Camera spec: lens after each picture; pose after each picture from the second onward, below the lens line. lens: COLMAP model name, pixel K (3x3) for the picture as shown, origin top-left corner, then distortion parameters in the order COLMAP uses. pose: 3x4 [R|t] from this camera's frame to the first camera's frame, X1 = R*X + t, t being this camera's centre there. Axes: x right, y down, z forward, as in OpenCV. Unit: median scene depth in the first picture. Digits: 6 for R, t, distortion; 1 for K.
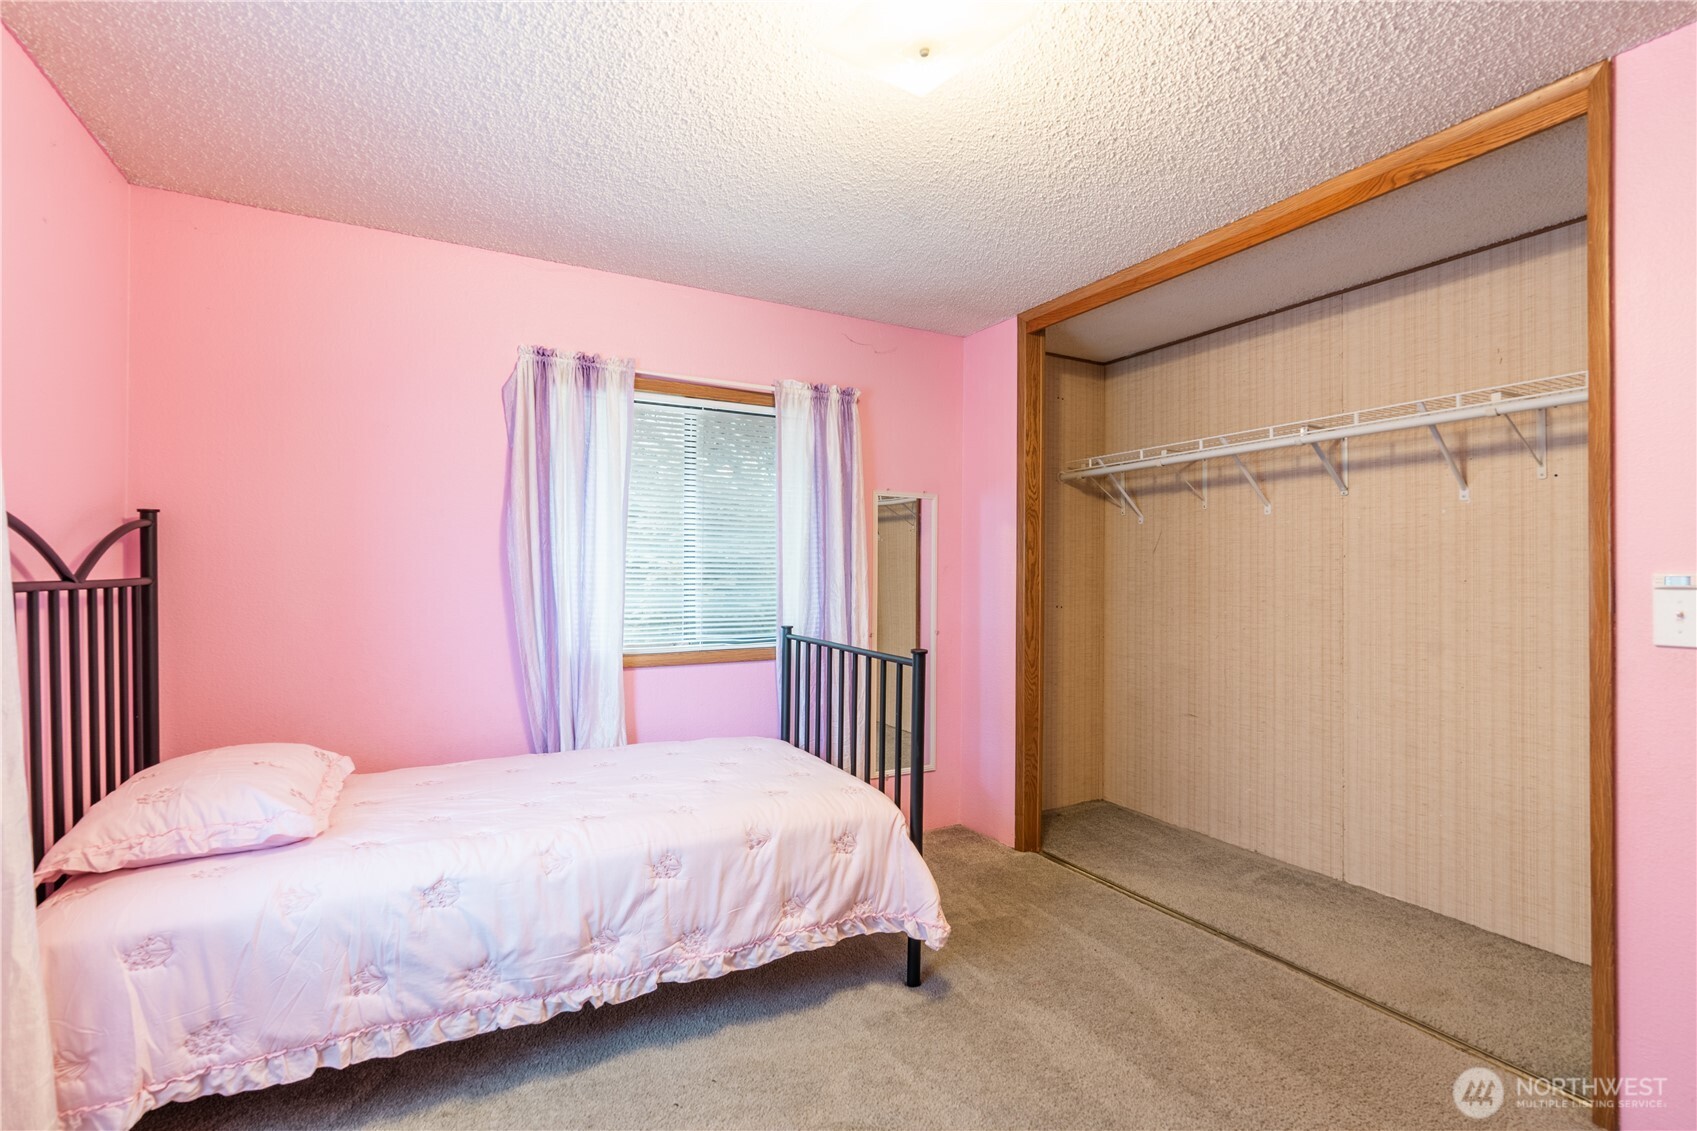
lens RADIAL K [[763.8, 0, 846.3], [0, 763.8, 579.4], [0, 0, 1]] dist [0.000520, 0.000671]
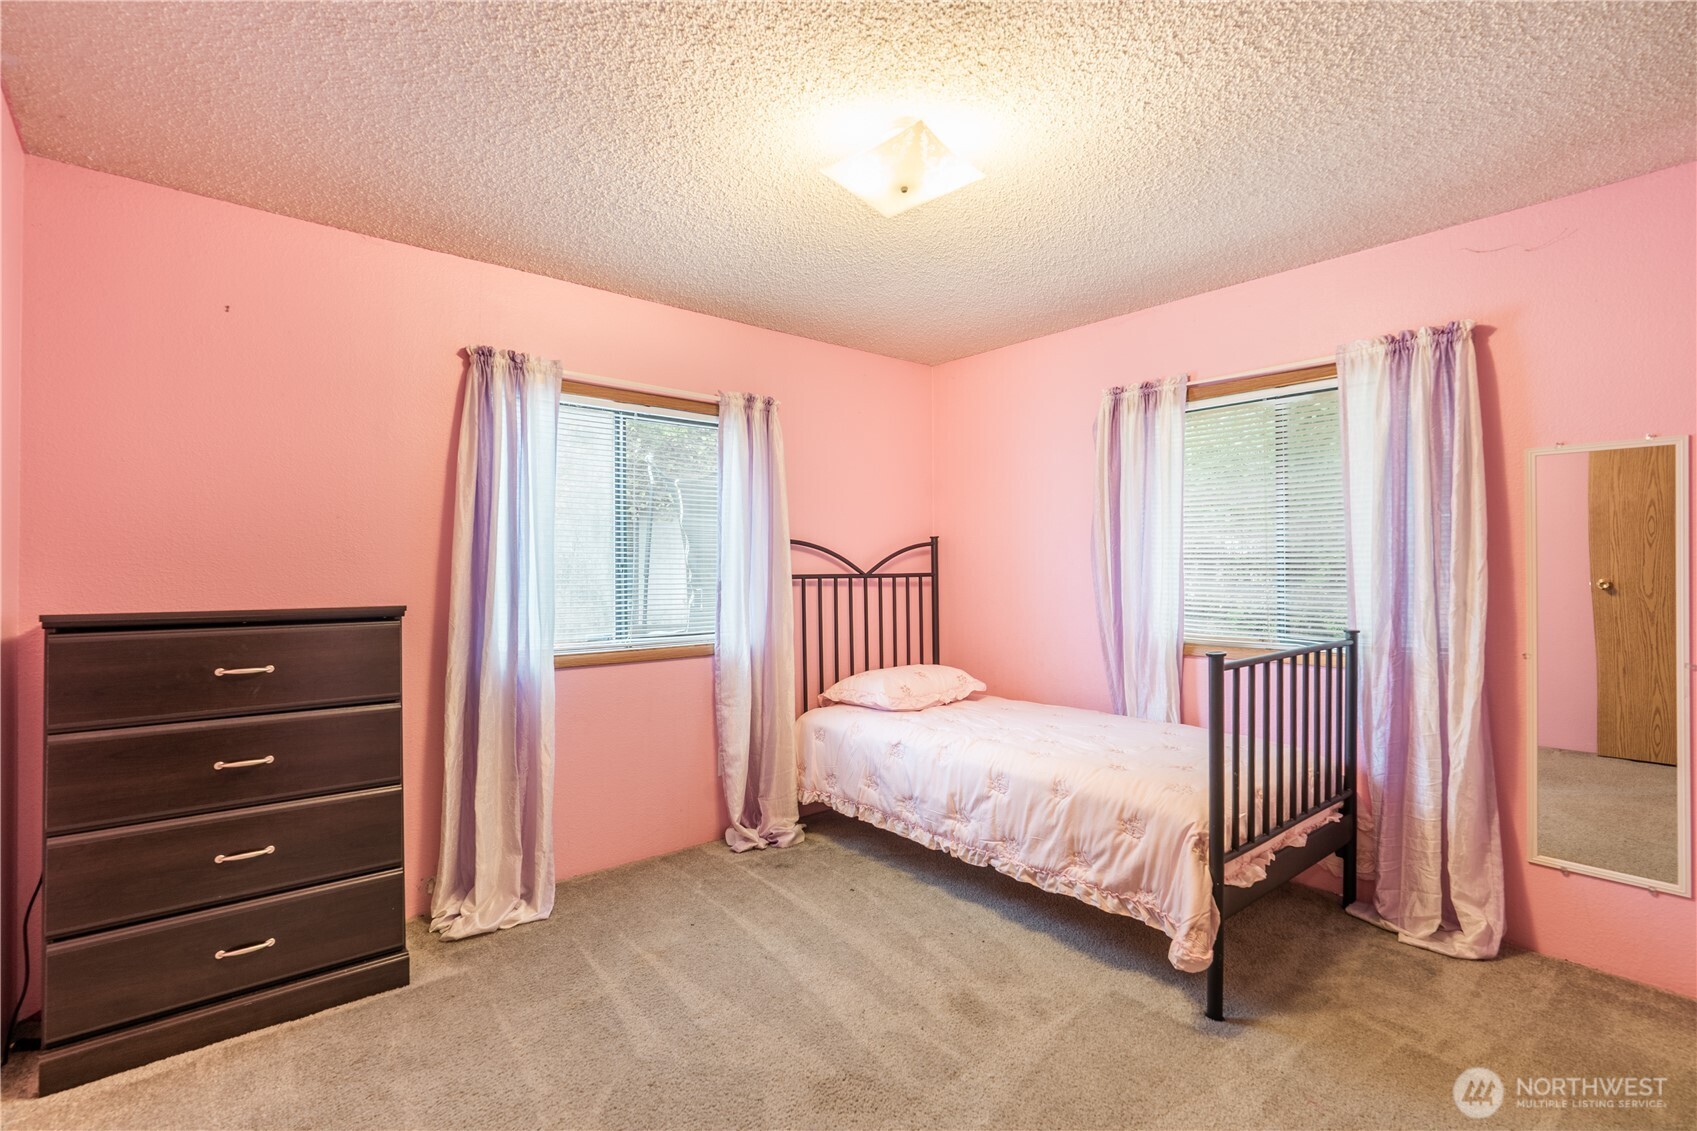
lens RADIAL K [[785.7, 0, 844.0], [0, 785.7, 546.6], [0, 0, 1]] dist [-0.005005, 0.000592]
pose [[0.210120, -0.029102, -0.977242, 1.089079], [0.001262, 0.999564, -0.029496, -0.009291], [0.977675, 0.004965, 0.210066, 0.425619]]
